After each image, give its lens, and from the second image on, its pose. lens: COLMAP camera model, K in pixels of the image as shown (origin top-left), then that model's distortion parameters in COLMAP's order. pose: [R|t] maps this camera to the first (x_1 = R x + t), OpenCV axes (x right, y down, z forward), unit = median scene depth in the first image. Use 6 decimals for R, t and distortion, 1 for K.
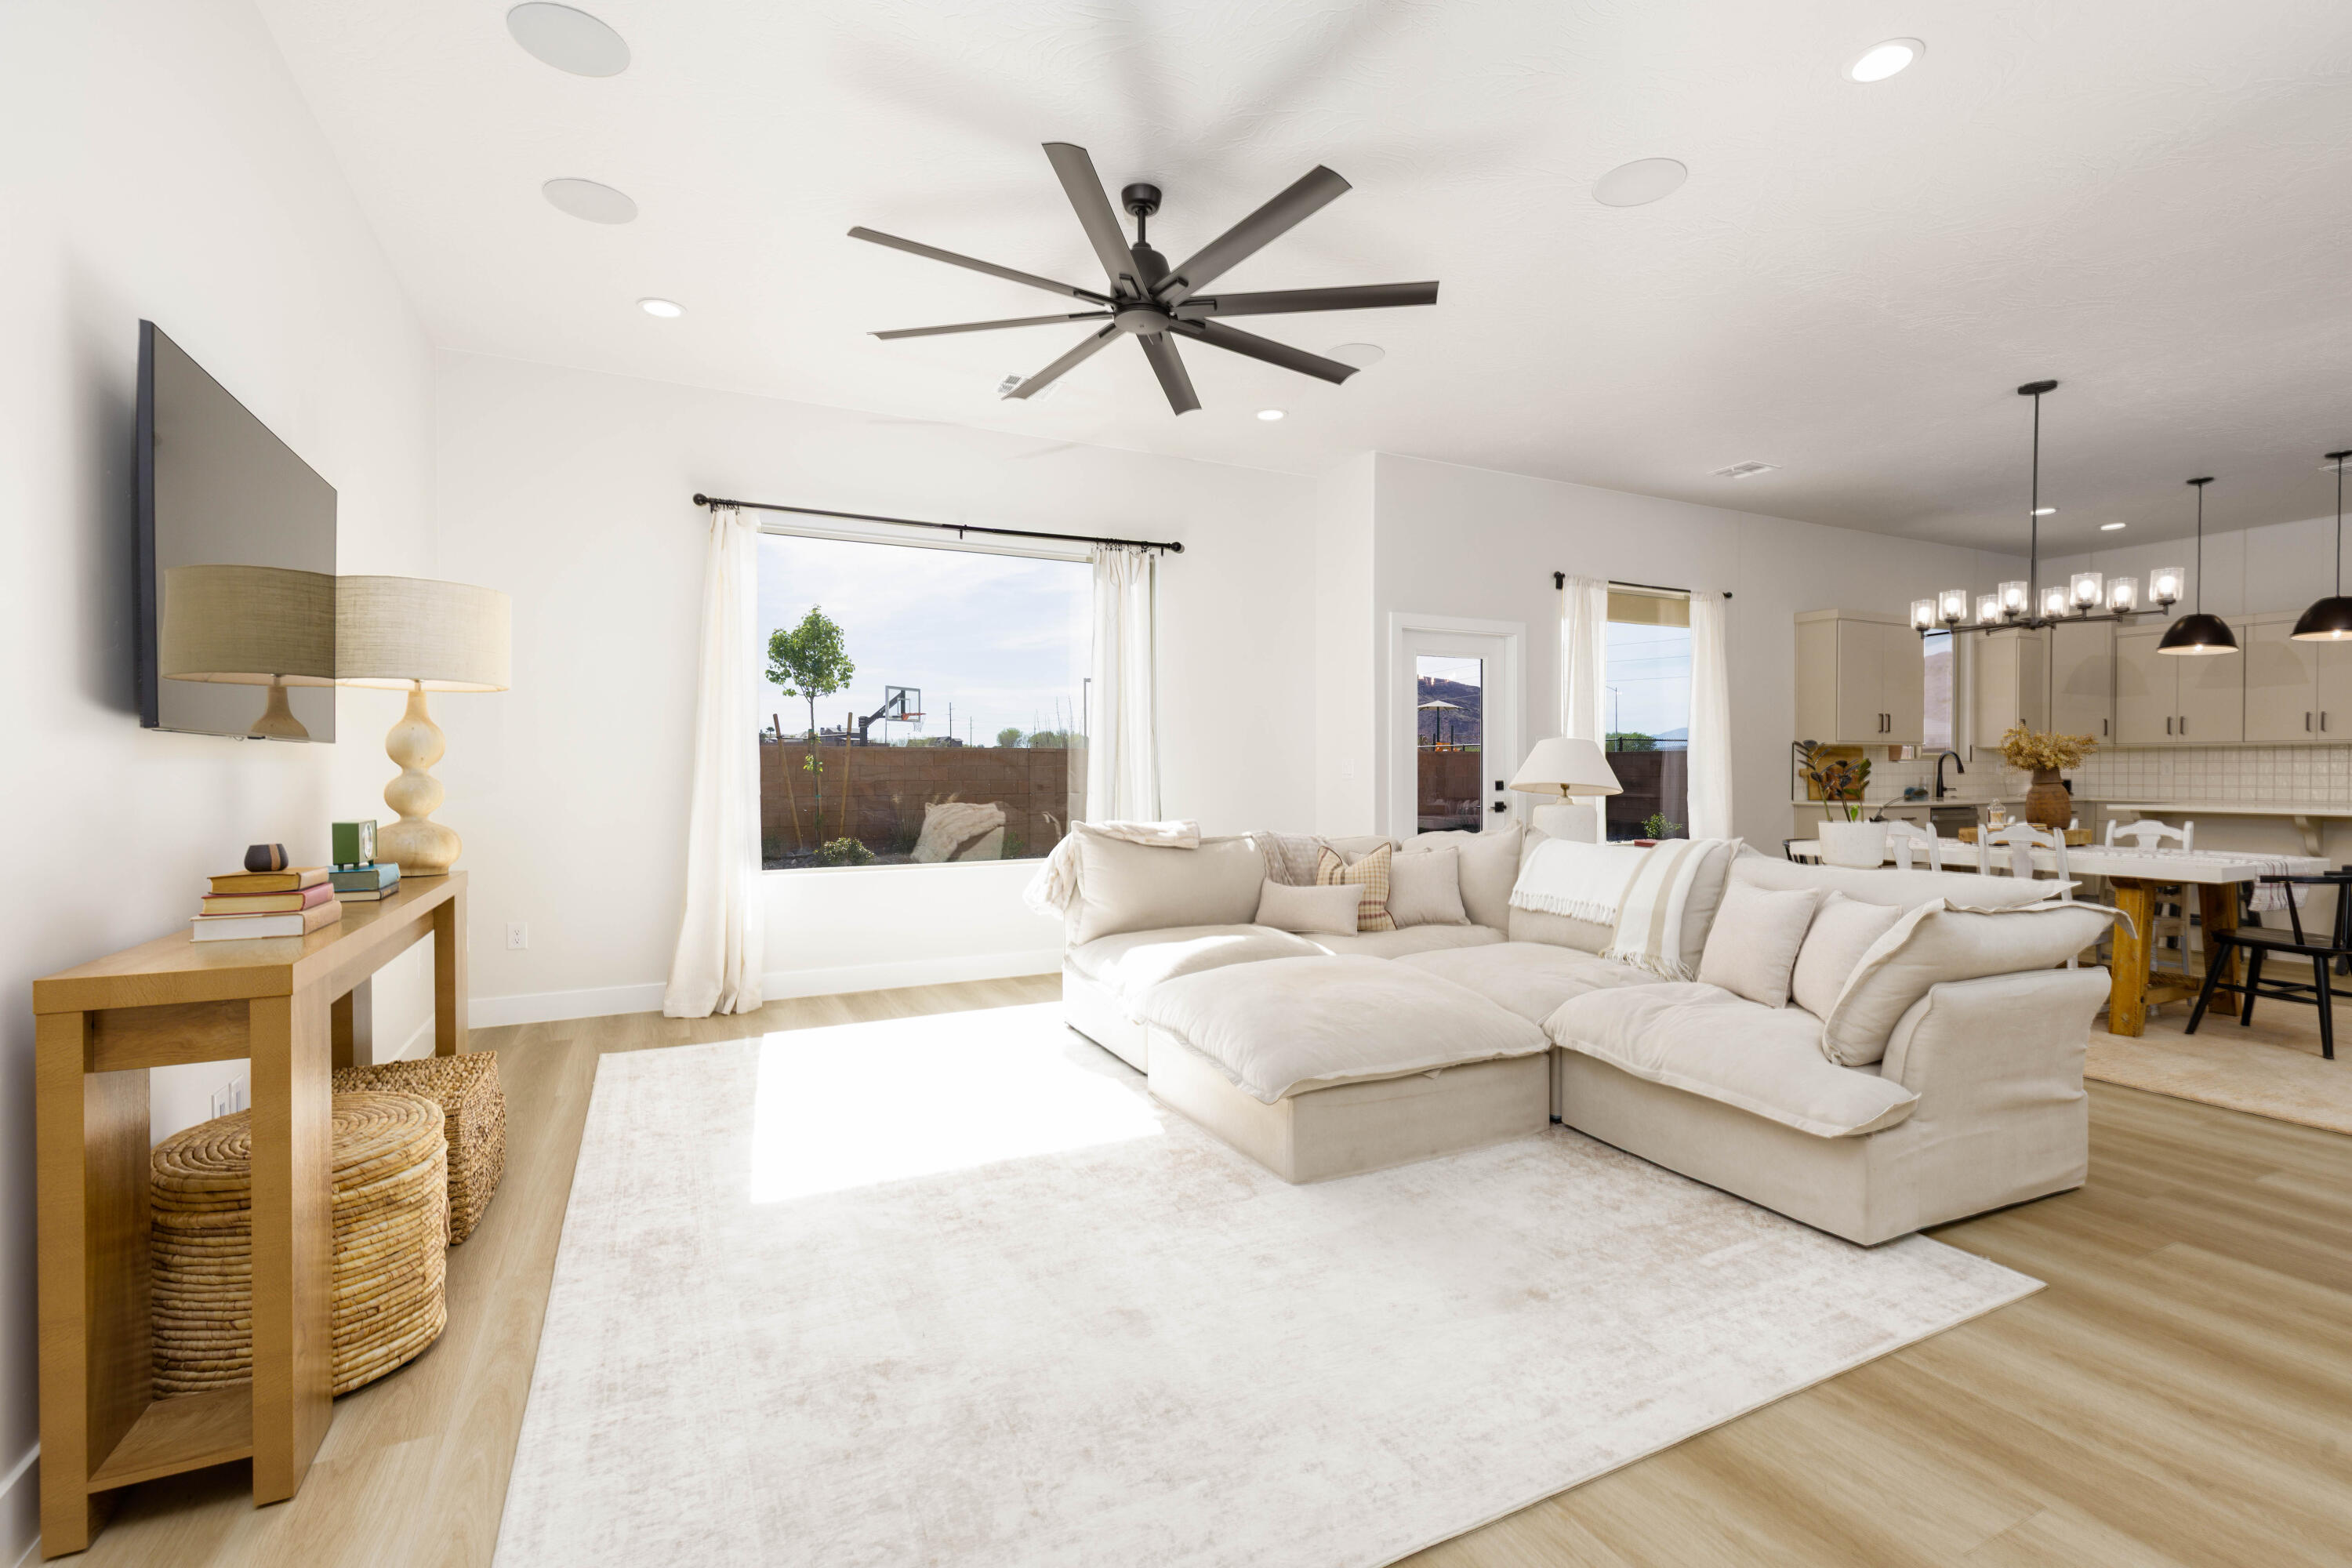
lens RADIAL K [[1051.4, 0, 1181.0], [0, 1051.4, 776.1], [0, 0, 1]] dist [-0.001170, 0.001018]
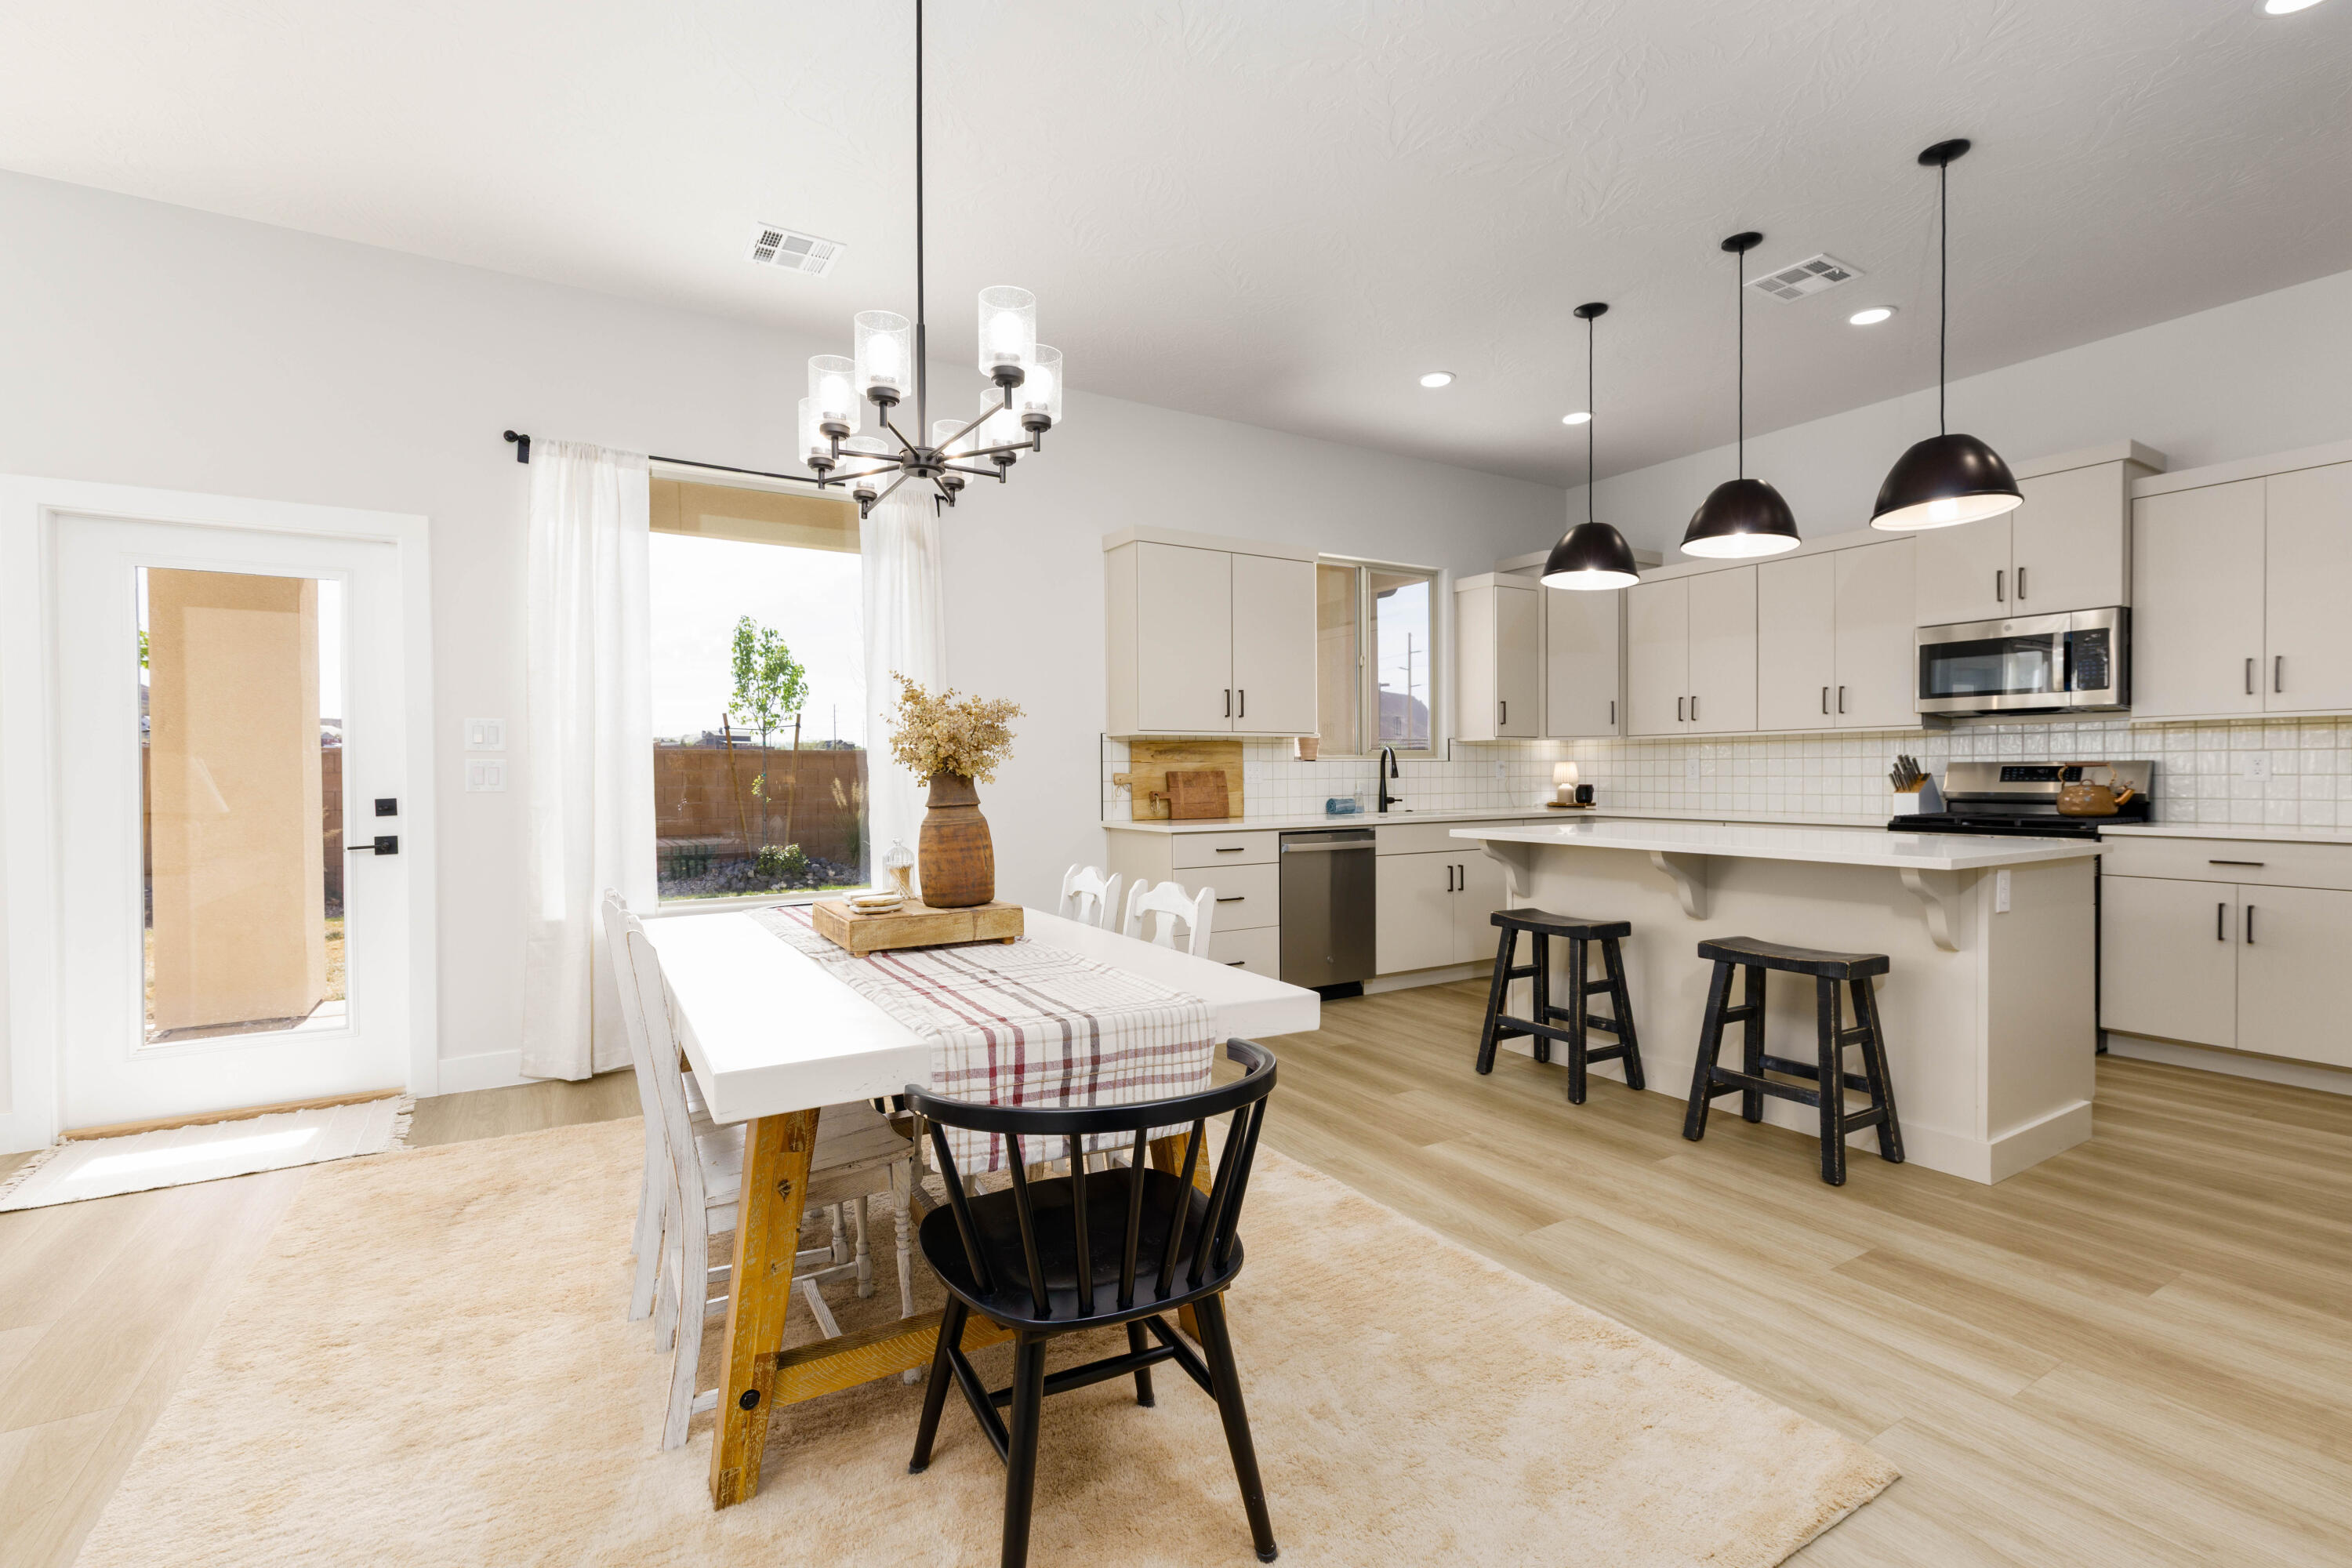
lens RADIAL K [[1051.4, 0, 1172.2], [0, 1051.4, 786.5], [0, 0, 1]] dist [-0.001170, 0.001018]
pose [[0.996380, -0.007273, 0.084697, 0.576097], [0.007034, 0.999970, 0.003116, -0.000548], [-0.084718, -0.002509, 0.996402, 0.348467]]
